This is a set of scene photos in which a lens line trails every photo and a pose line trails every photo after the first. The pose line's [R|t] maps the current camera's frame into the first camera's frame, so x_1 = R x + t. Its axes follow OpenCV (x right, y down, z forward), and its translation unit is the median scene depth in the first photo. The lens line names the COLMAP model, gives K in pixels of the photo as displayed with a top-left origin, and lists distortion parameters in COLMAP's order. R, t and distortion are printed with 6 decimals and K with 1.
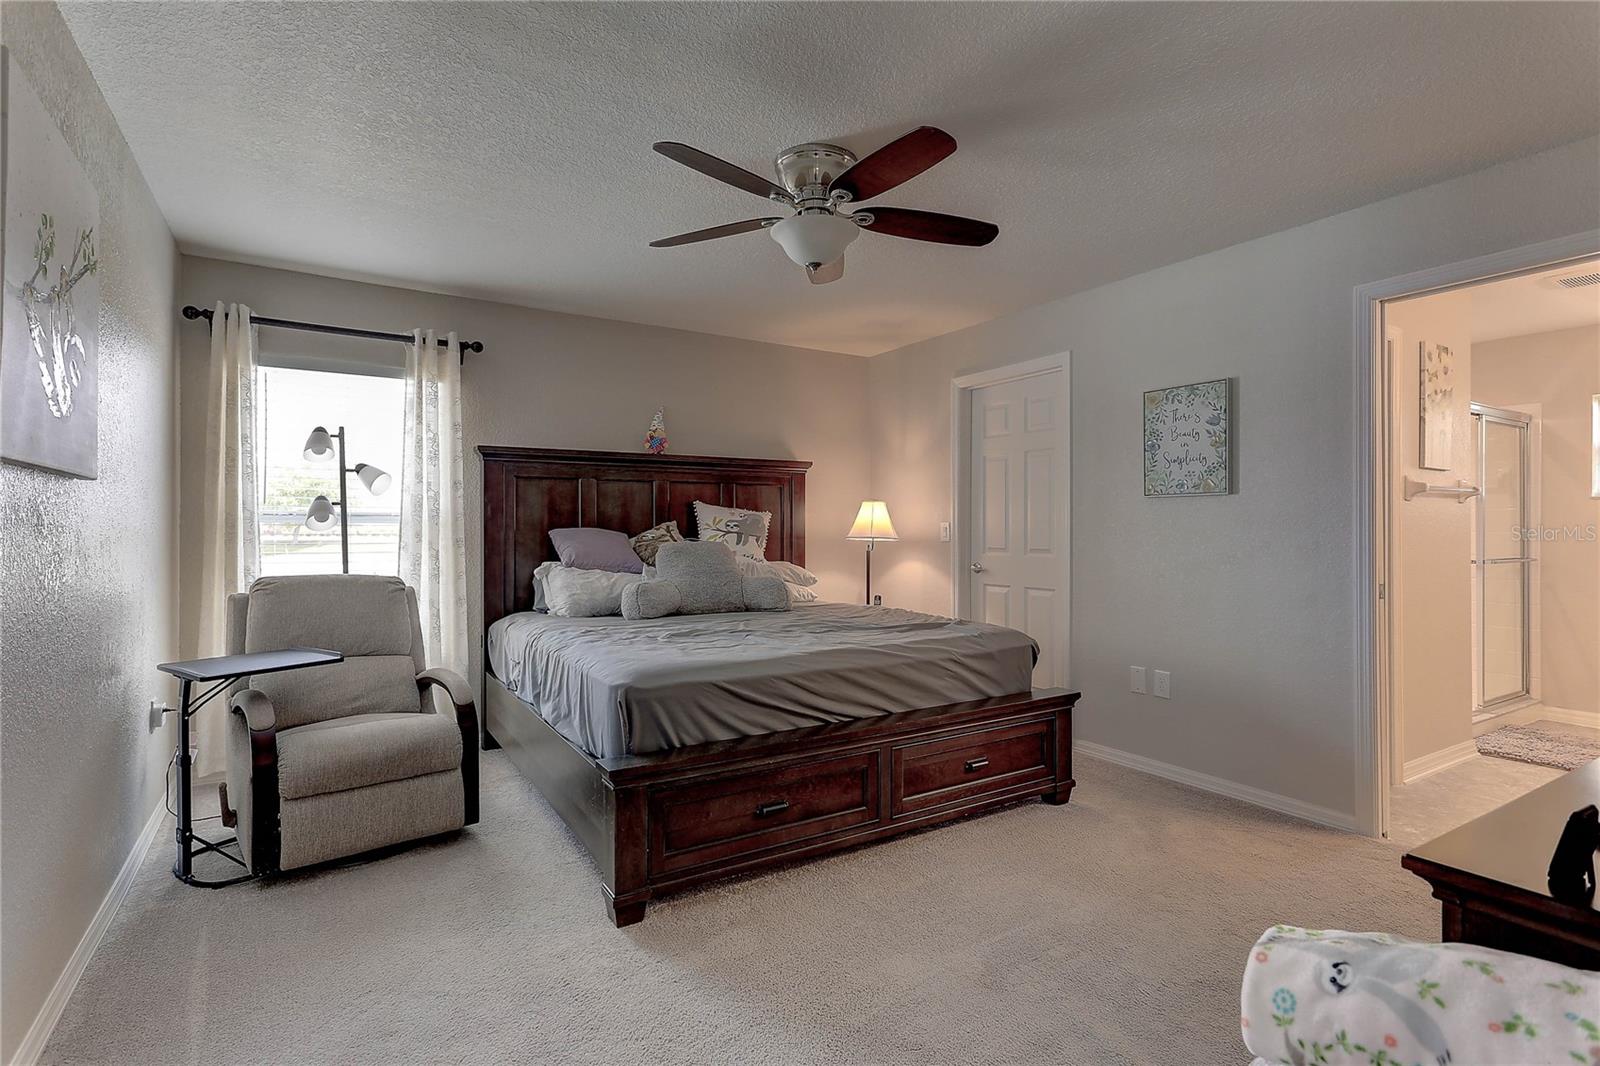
lens RADIAL K [[777.3, 0, 798.1], [0, 777.3, 528.1], [0, 0, 1]] dist [-0.001027, 0.002152]
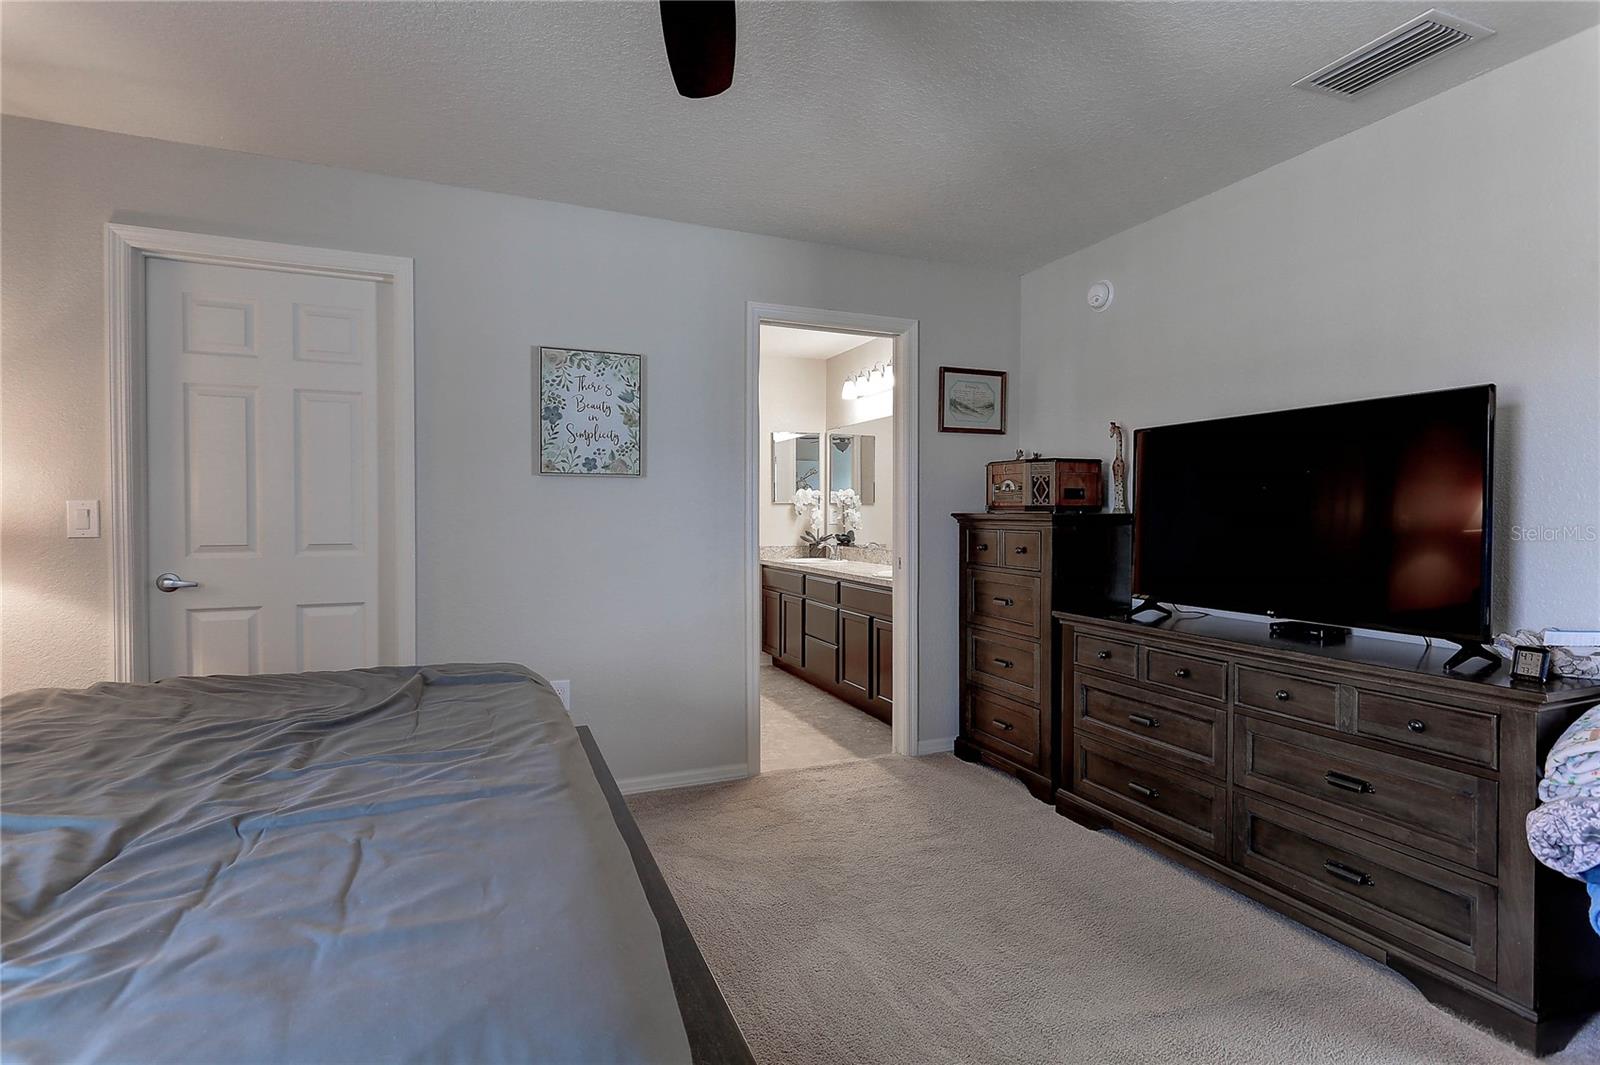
lens RADIAL K [[777.3, 0, 804.0], [0, 777.3, 521.3], [0, 0, 1]] dist [-0.001027, 0.002152]
pose [[0.136359, -0.014742, 0.990550, -0.342382], [-0.005393, 0.999863, 0.015623, -0.005062], [-0.990645, -0.007473, 0.136261, 0.634519]]
